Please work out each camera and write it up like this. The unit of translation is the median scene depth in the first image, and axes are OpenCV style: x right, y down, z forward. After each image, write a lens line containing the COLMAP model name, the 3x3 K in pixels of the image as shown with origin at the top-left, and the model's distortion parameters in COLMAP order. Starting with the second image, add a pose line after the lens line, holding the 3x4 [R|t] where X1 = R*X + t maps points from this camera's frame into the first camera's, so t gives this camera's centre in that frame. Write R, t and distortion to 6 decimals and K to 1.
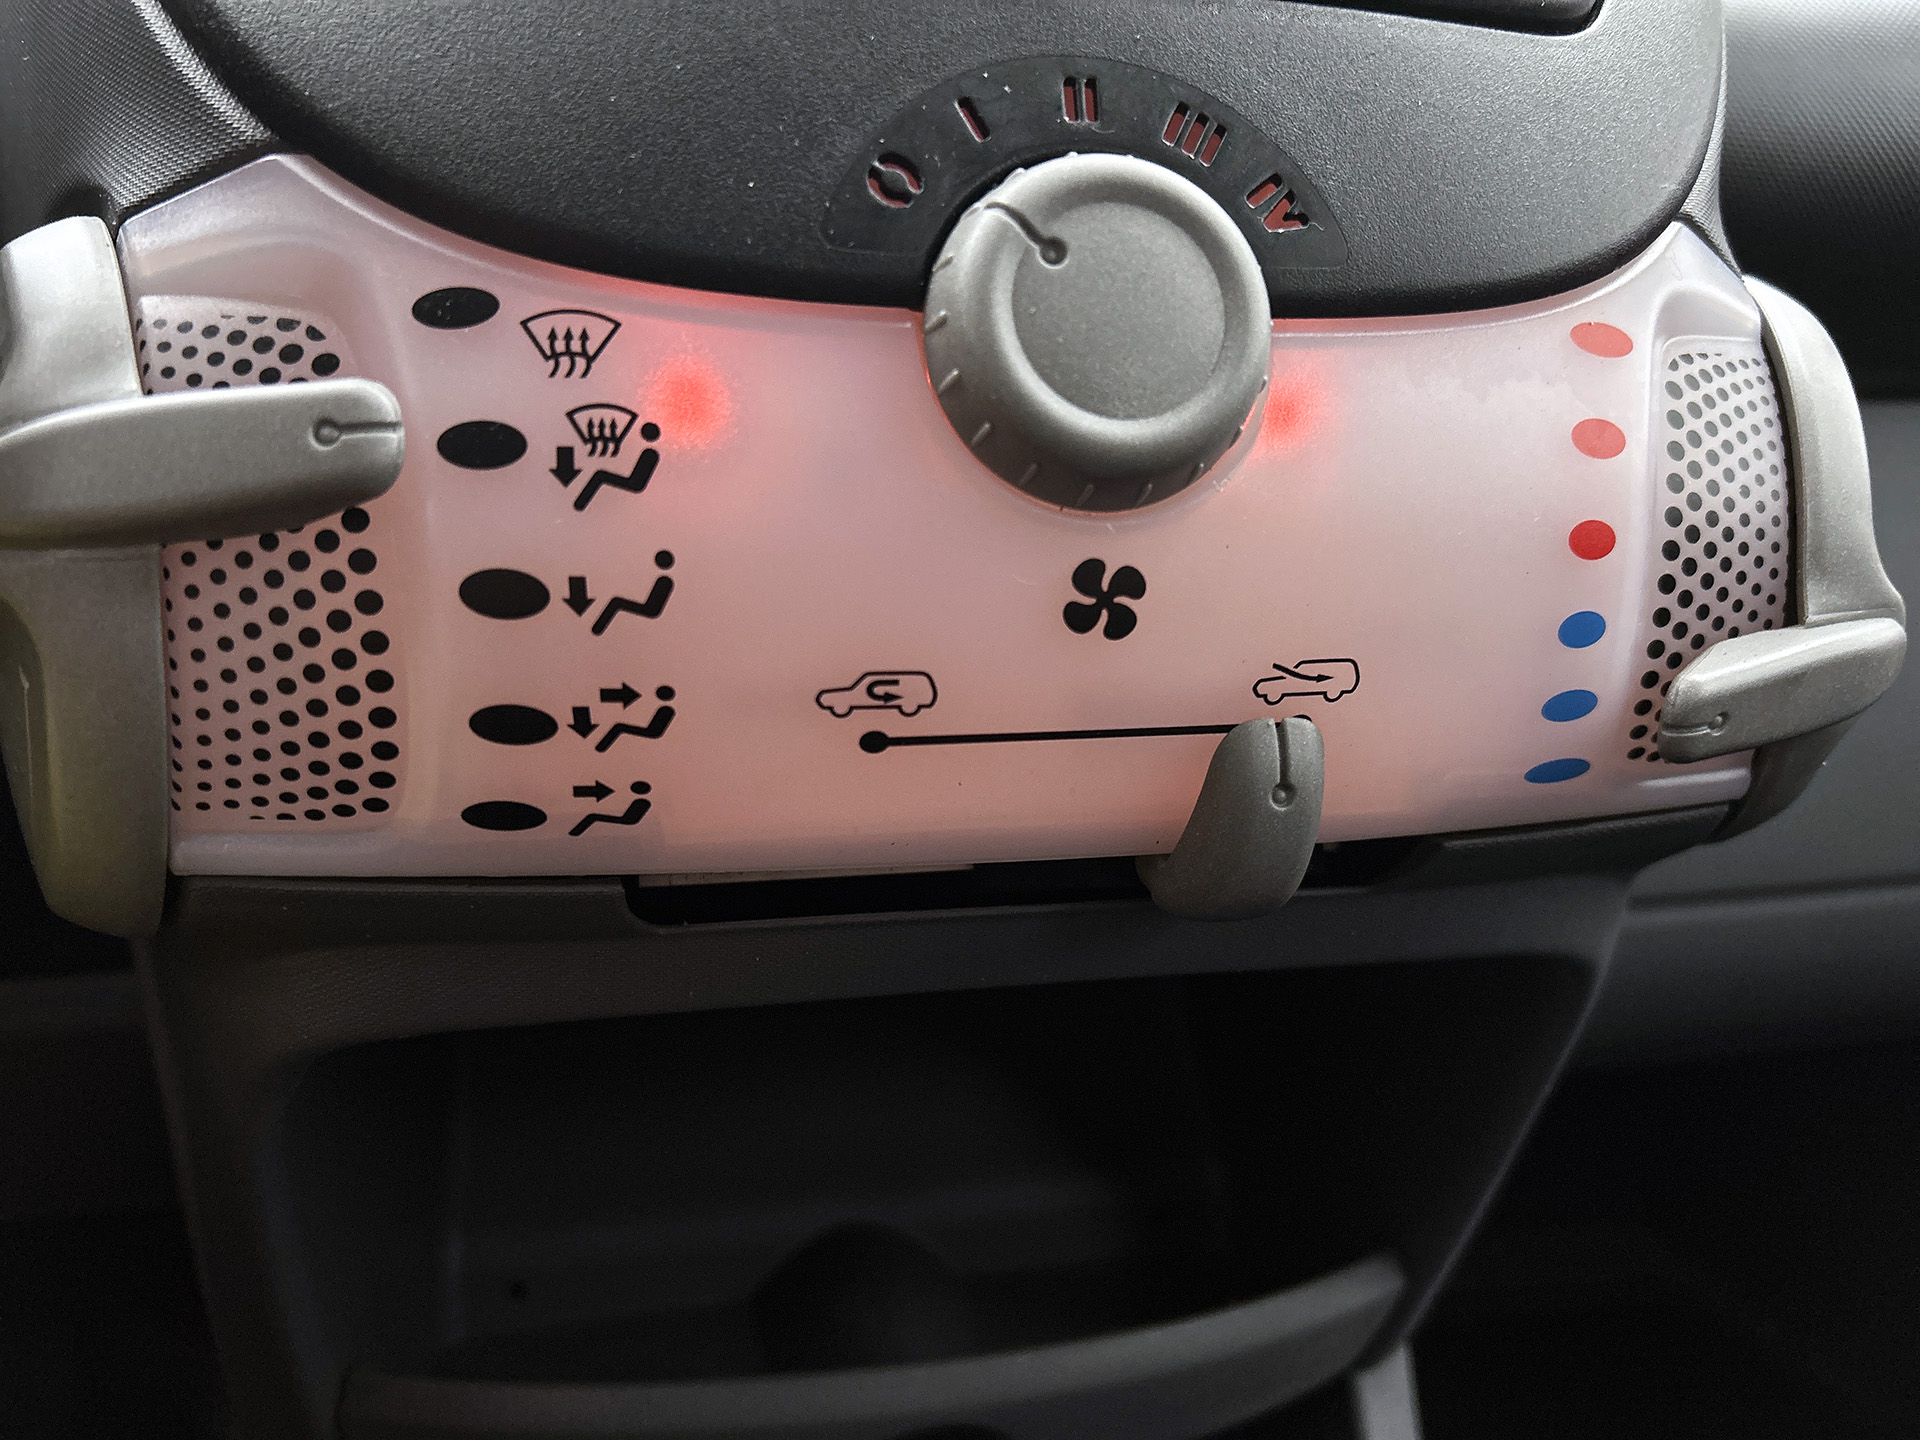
lens RADIAL K [[1514.8, 0, 958.8], [0, 1514.8, 749.2], [0, 0, 1]] dist [-0.009446, -0.005185]
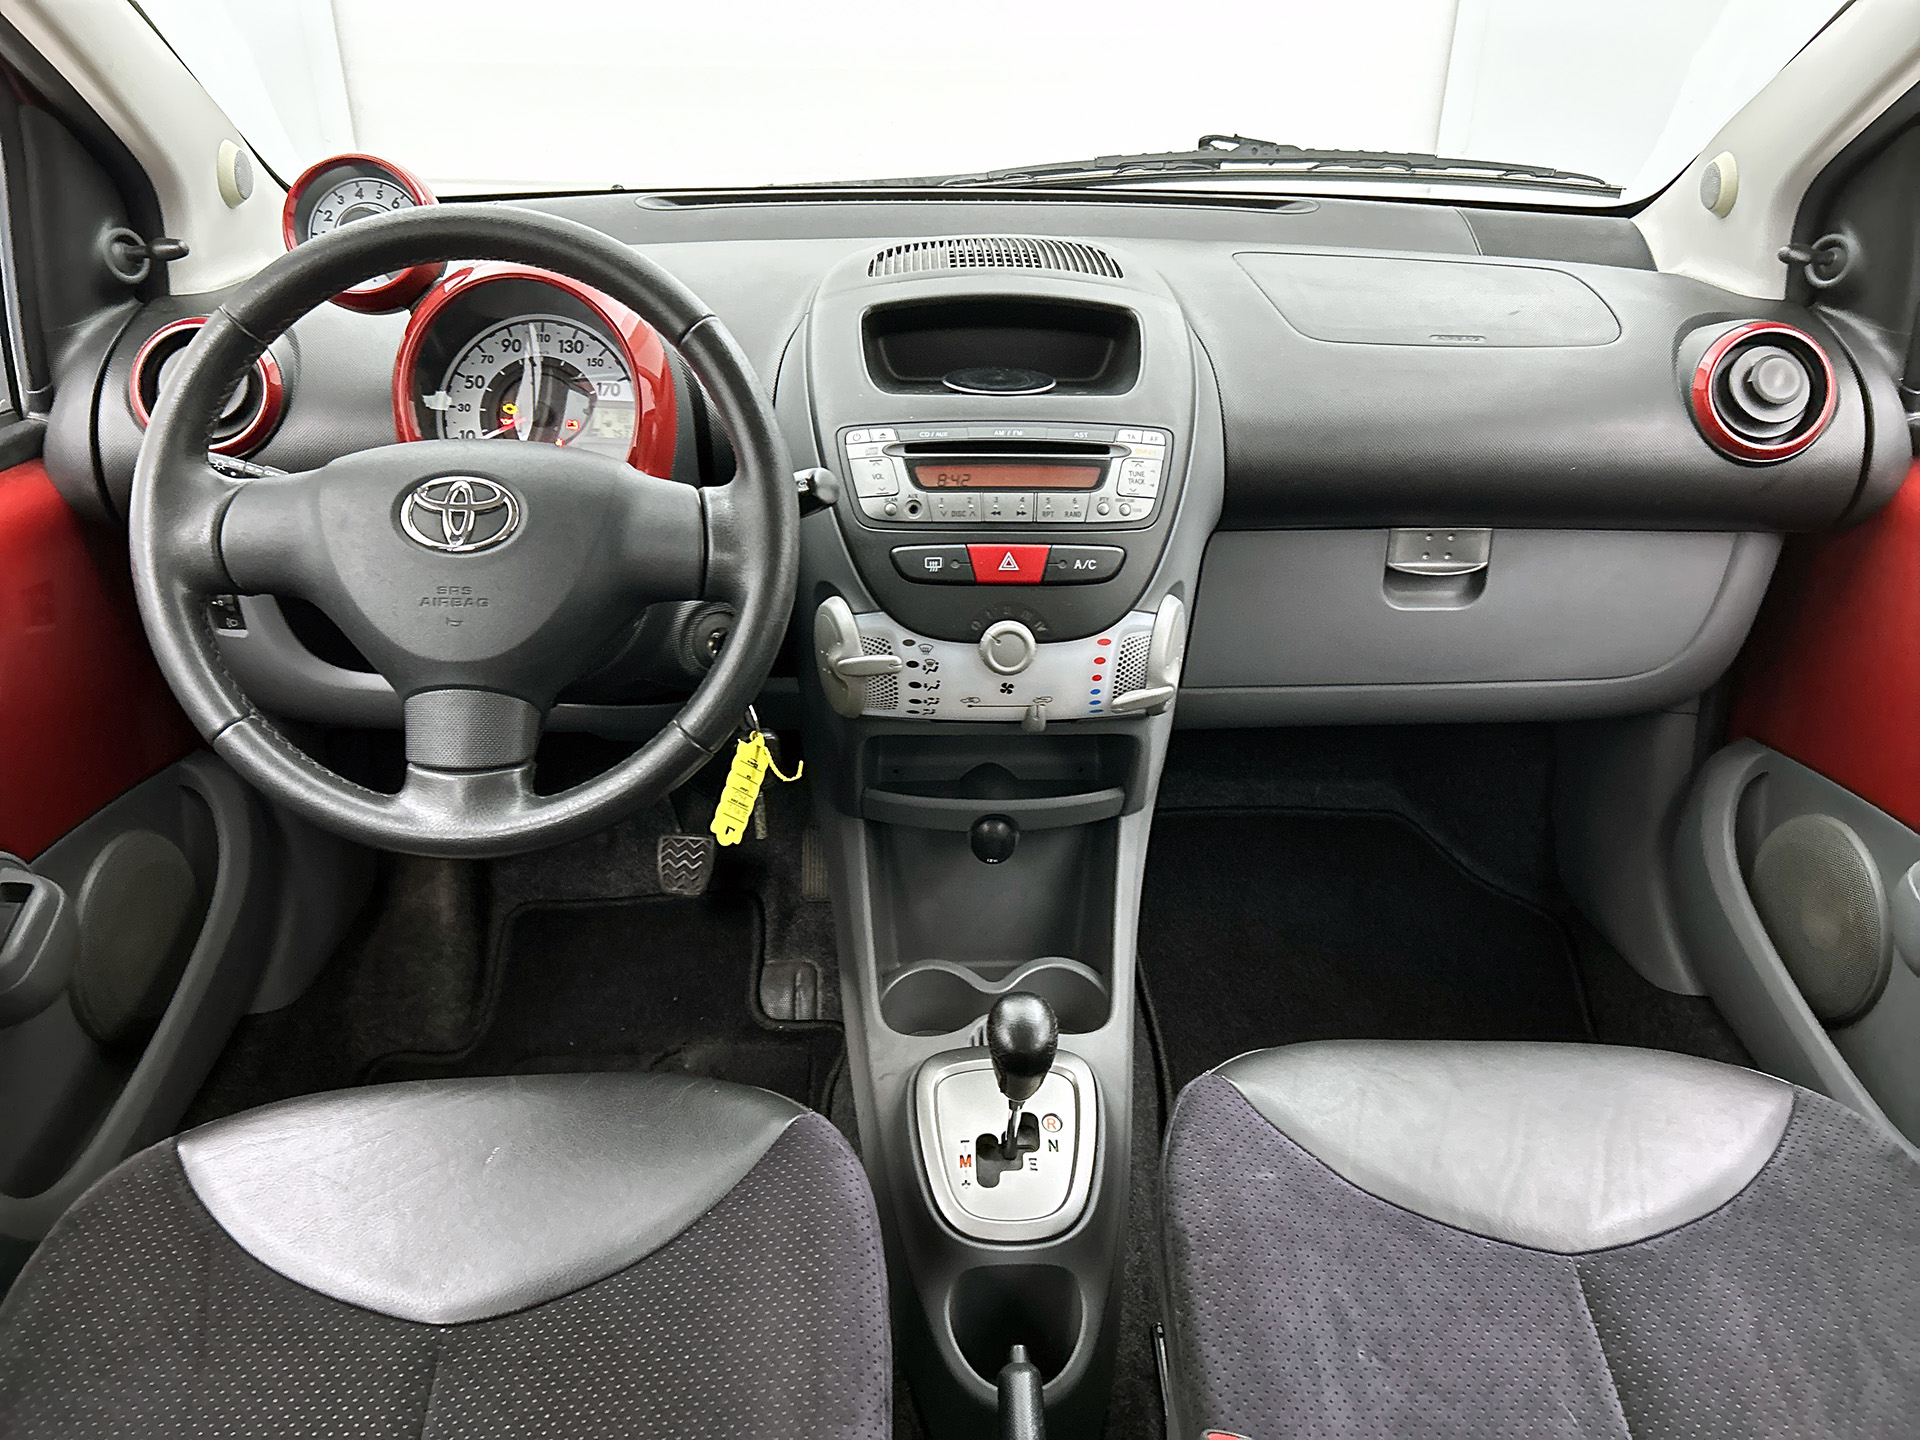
lens RADIAL K [[1461.5, 0, 960.0], [0, 1461.5, 720.0], [0, 0, 1]] dist [0.010220, -0.004437]
pose [[0.981405, 0.099942, -0.163876, 0.923473], [-0.041748, 0.944457, 0.325971, -1.969204], [0.187352, -0.313068, 0.931068, -4.786384]]
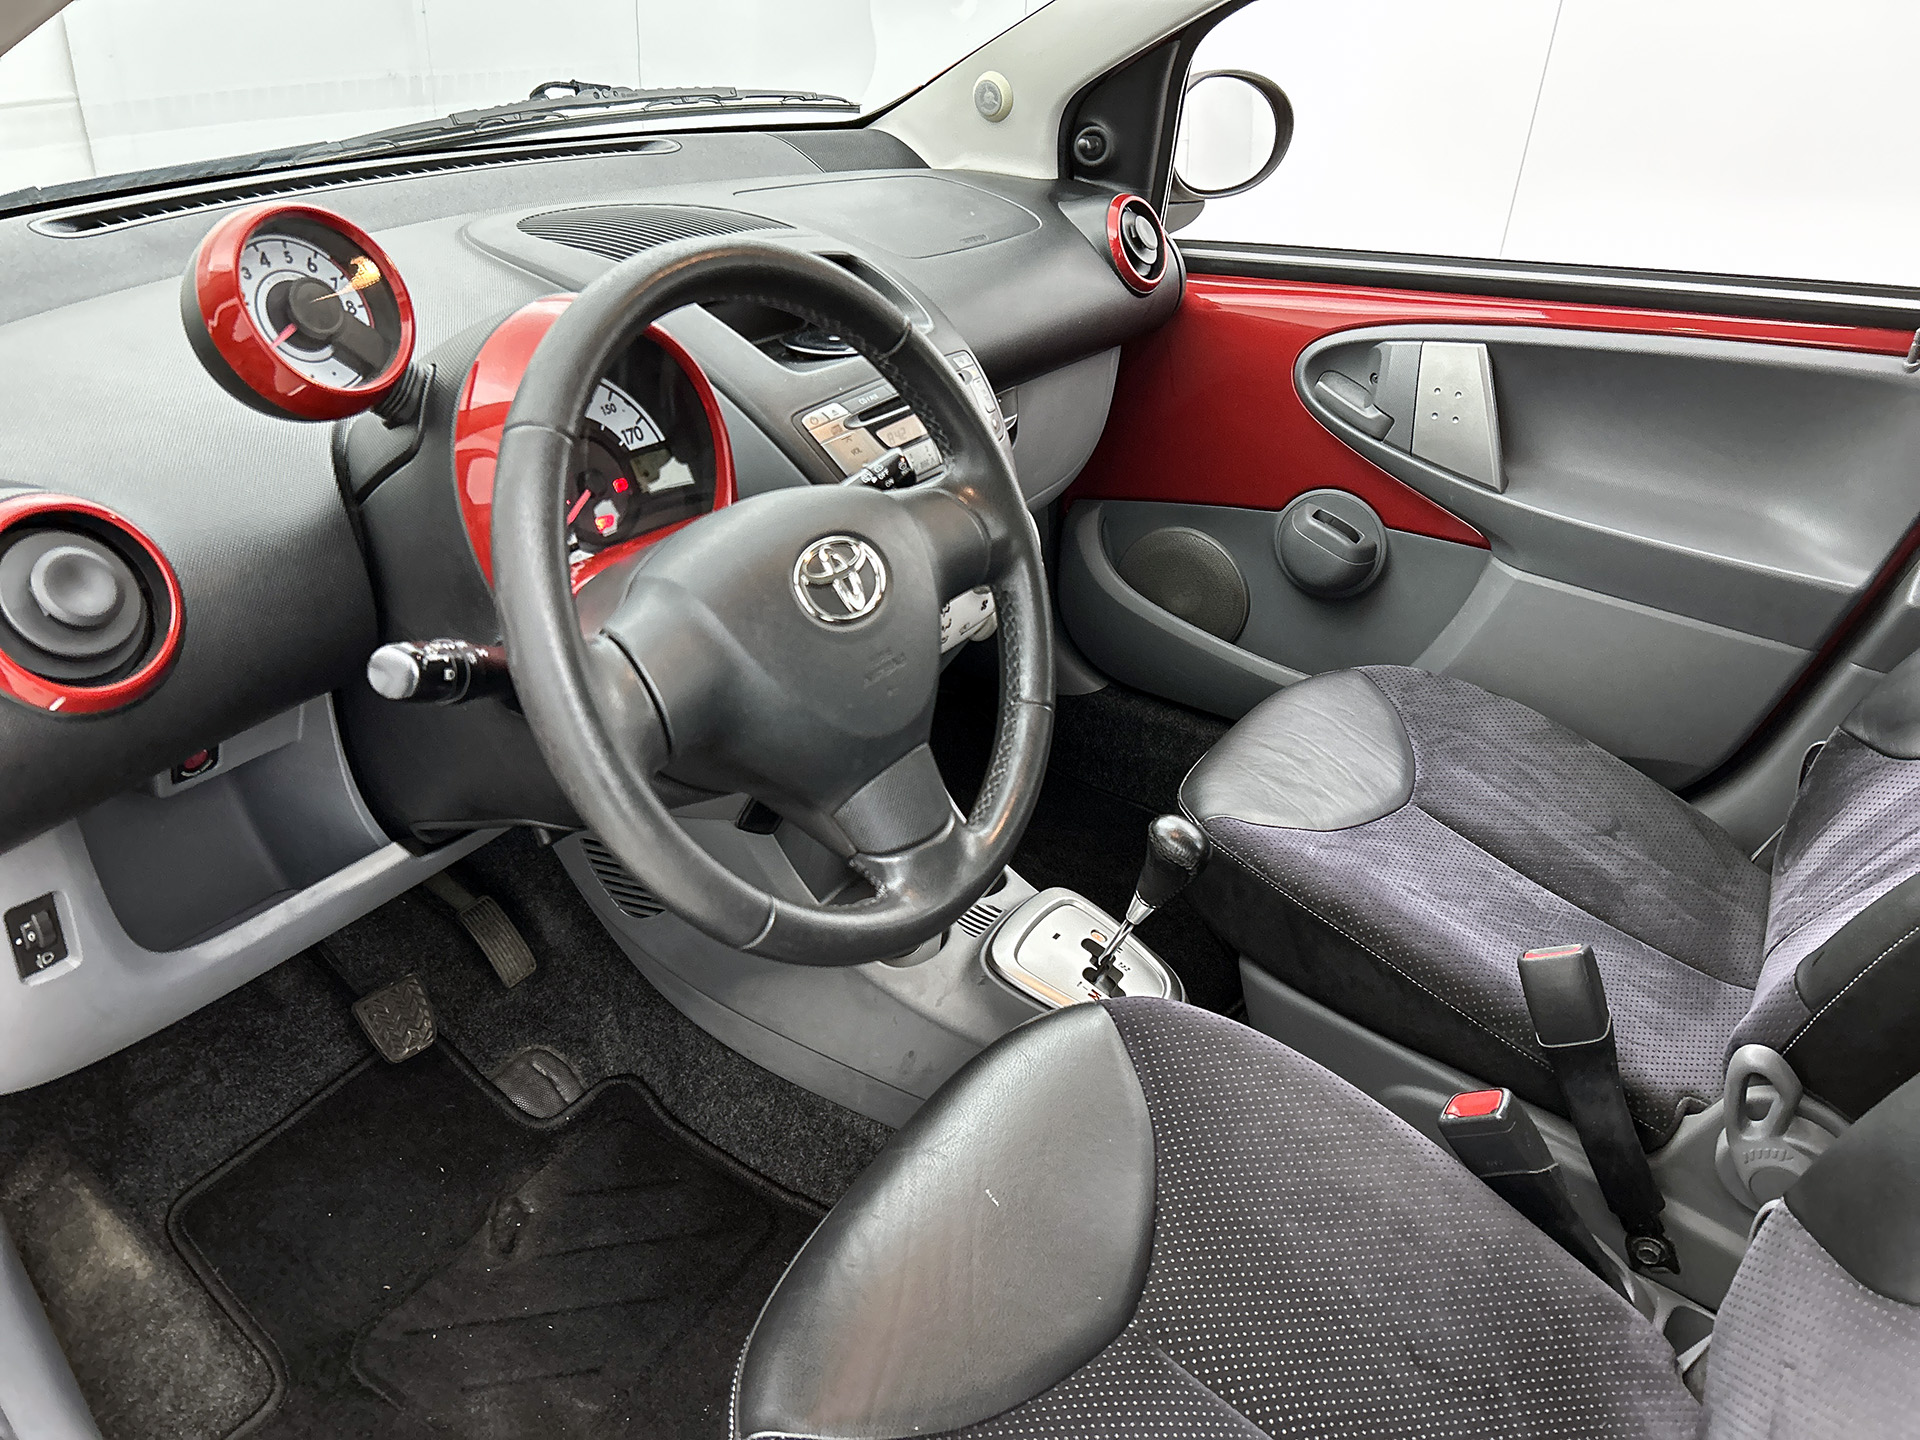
lens RADIAL K [[1461.5, 0, 960.0], [0, 1461.5, 720.0], [0, 0, 1]] dist [0.010220, -0.004437]
pose [[0.697642, -0.313589, 0.644172, -4.539938], [0.052350, 0.919029, 0.390698, -2.281007], [-0.714531, -0.238845, 0.657570, -3.532312]]
